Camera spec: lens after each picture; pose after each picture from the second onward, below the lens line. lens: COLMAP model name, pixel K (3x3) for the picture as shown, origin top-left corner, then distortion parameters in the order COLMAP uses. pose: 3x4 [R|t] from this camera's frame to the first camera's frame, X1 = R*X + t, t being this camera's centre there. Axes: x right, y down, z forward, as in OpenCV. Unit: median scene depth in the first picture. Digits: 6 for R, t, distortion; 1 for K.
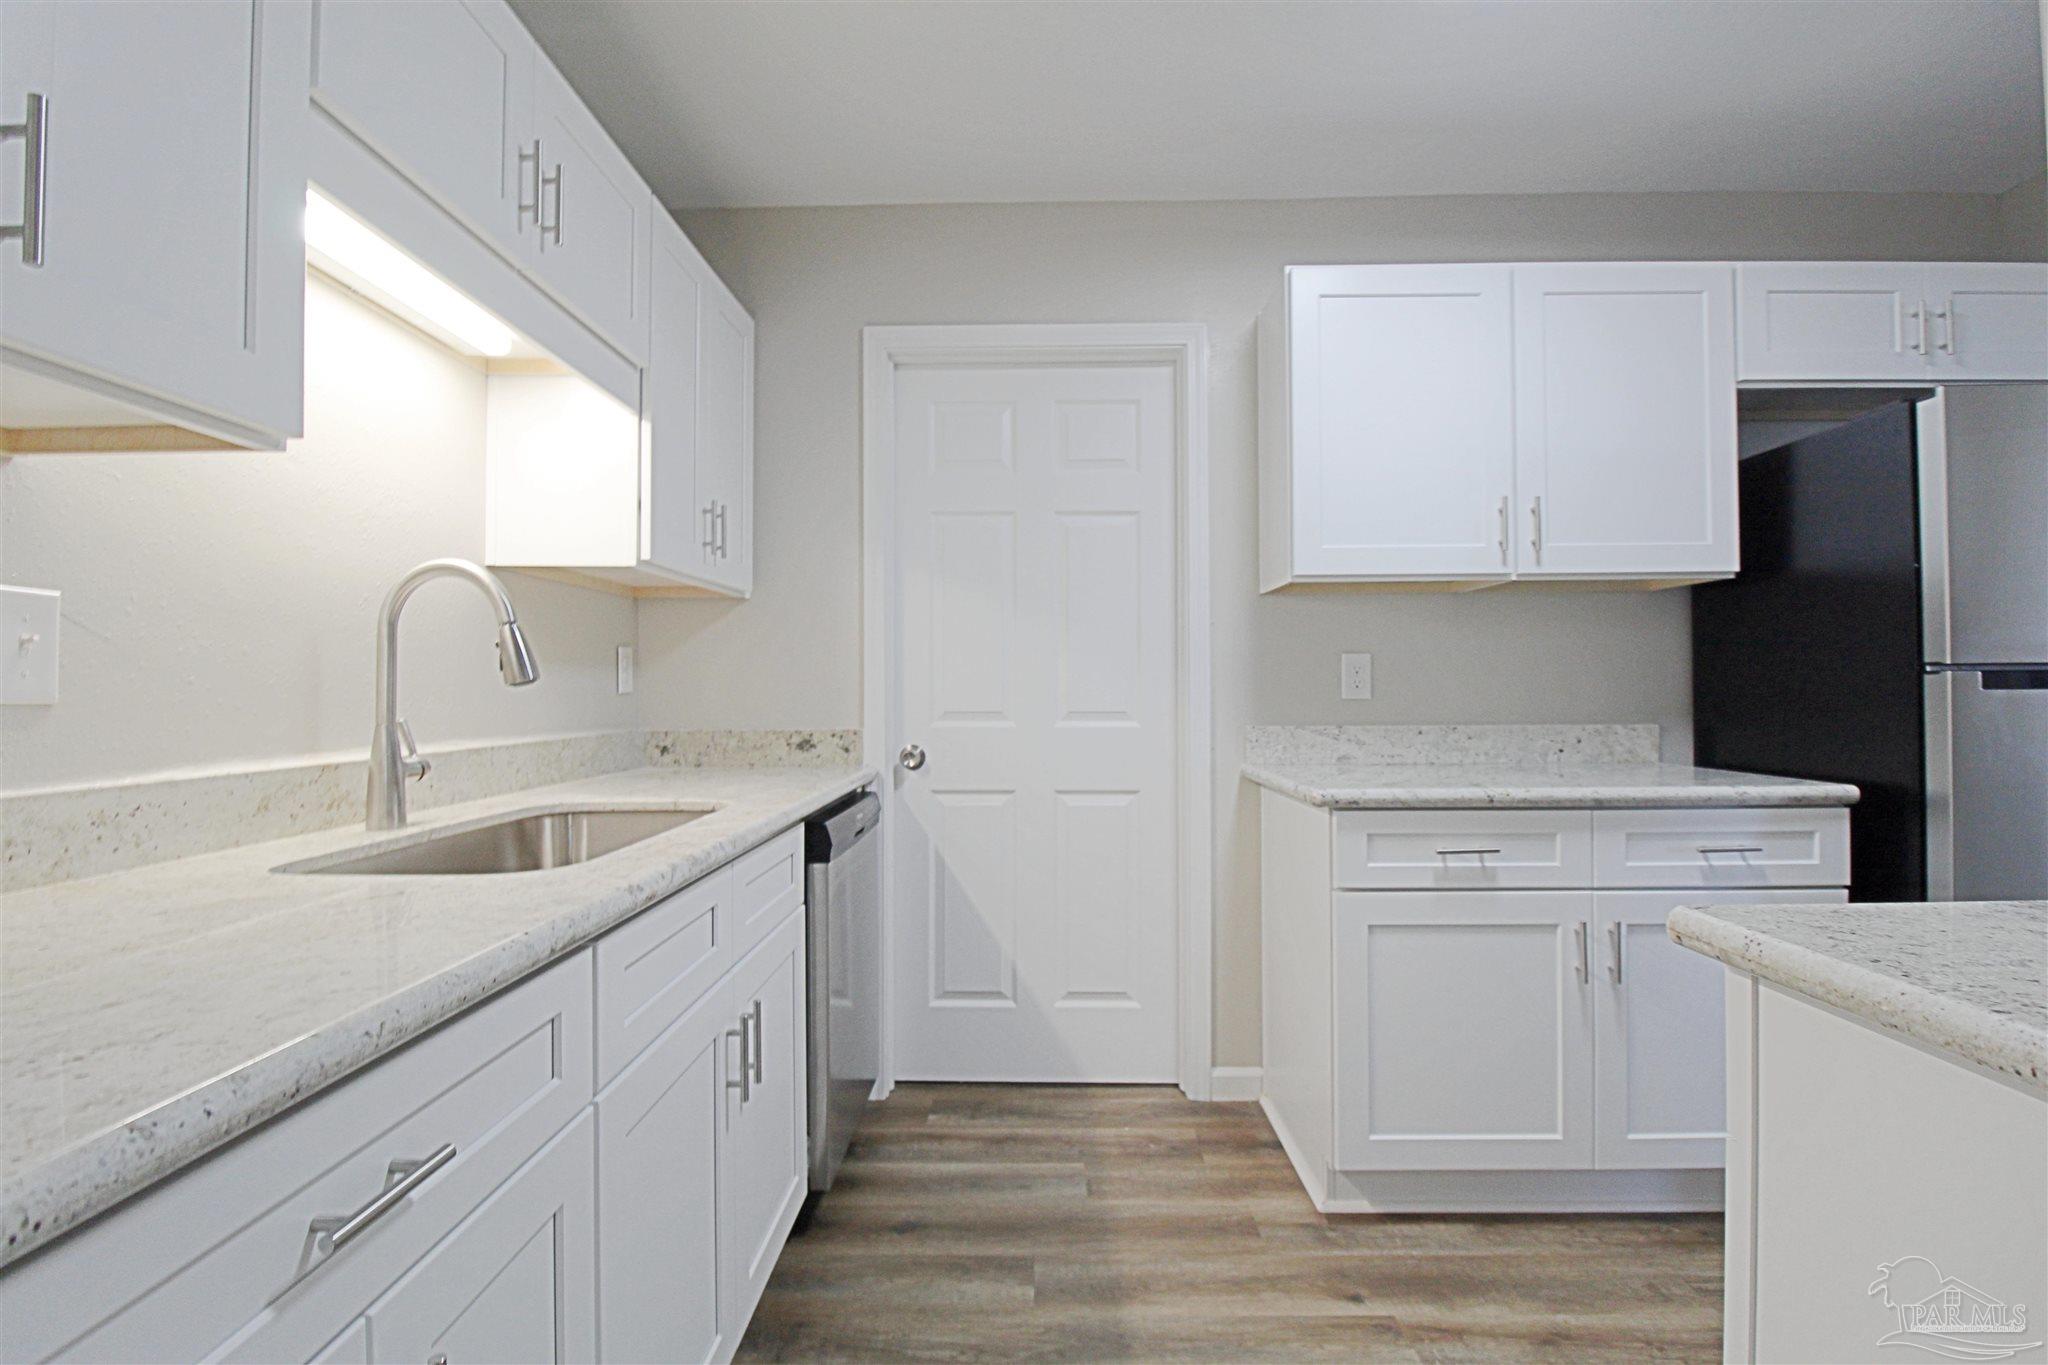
lens RADIAL K [[969.1, 0, 1024.0], [0, 969.1, 682.5], [0, 0, 1]] dist [-0.002509, -0.013861]
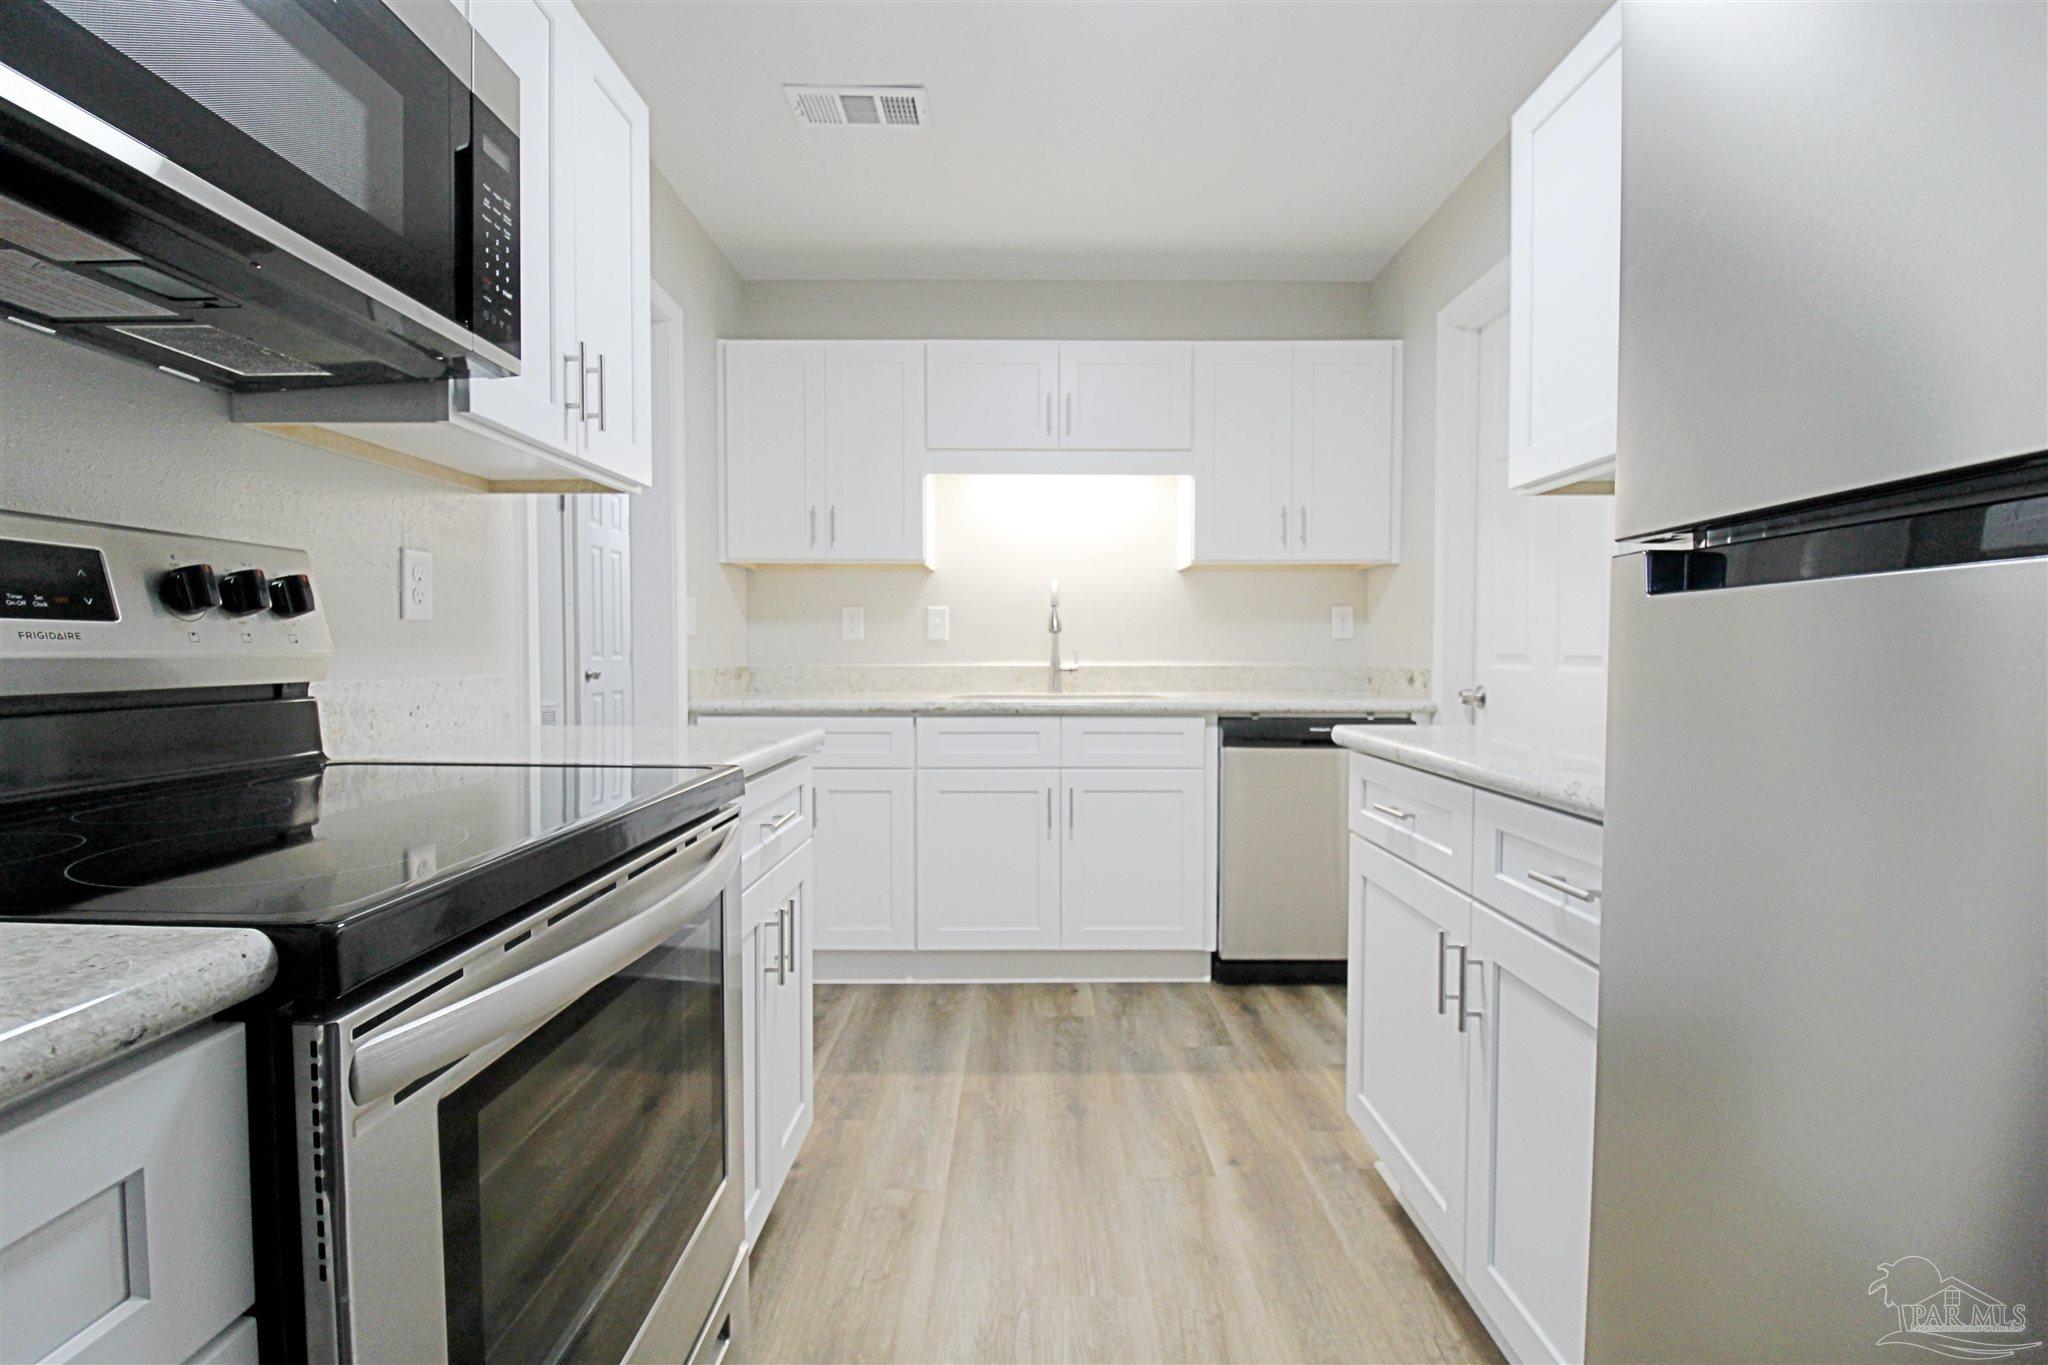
lens RADIAL K [[969.1, 0, 1024.0], [0, 969.1, 682.5], [0, 0, 1]] dist [-0.002509, -0.013861]
pose [[0.007252, 0.036988, -0.999289, 1.387174], [0.010163, 0.999261, 0.037061, 0.023762], [0.999922, -0.010424, 0.006871, 0.708028]]
